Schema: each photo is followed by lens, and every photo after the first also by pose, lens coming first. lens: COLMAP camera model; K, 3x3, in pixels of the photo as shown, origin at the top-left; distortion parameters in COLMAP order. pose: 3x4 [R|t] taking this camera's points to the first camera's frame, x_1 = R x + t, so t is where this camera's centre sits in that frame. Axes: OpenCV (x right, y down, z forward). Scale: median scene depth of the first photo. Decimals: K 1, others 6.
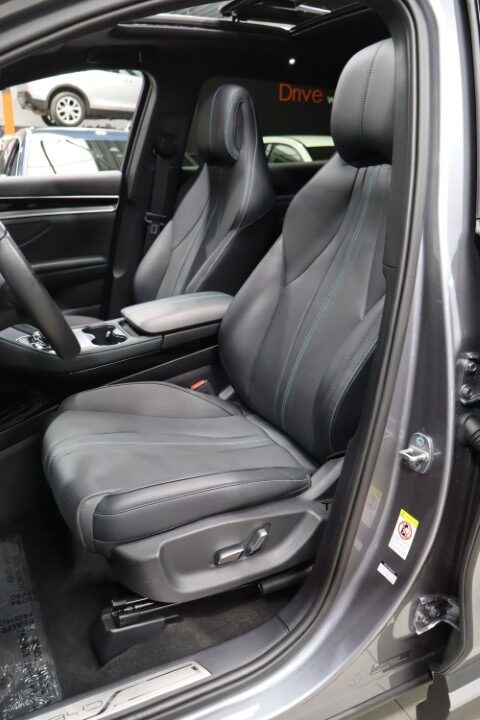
lens RADIAL K [[617.8, 0, 240.0], [0, 617.8, 360.0], [0, 0, 1]] dist [-0.005181, -0.004783]
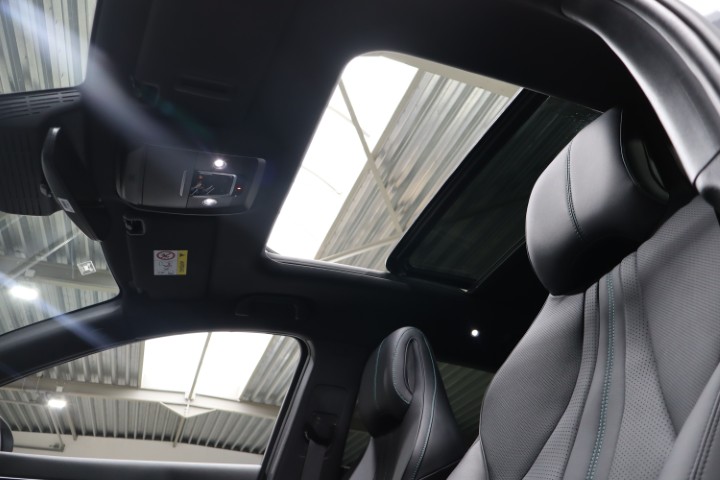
lens RADIAL K [[617.8, 0, 360.0], [0, 617.8, 240.0], [0, 0, 1]] dist [-0.005181, -0.004783]
pose [[0.993454, -0.059528, -0.097499, 0.019148], [-0.038991, 0.625543, -0.779215, 0.122777], [0.107375, 0.777915, 0.619127, 0.395520]]
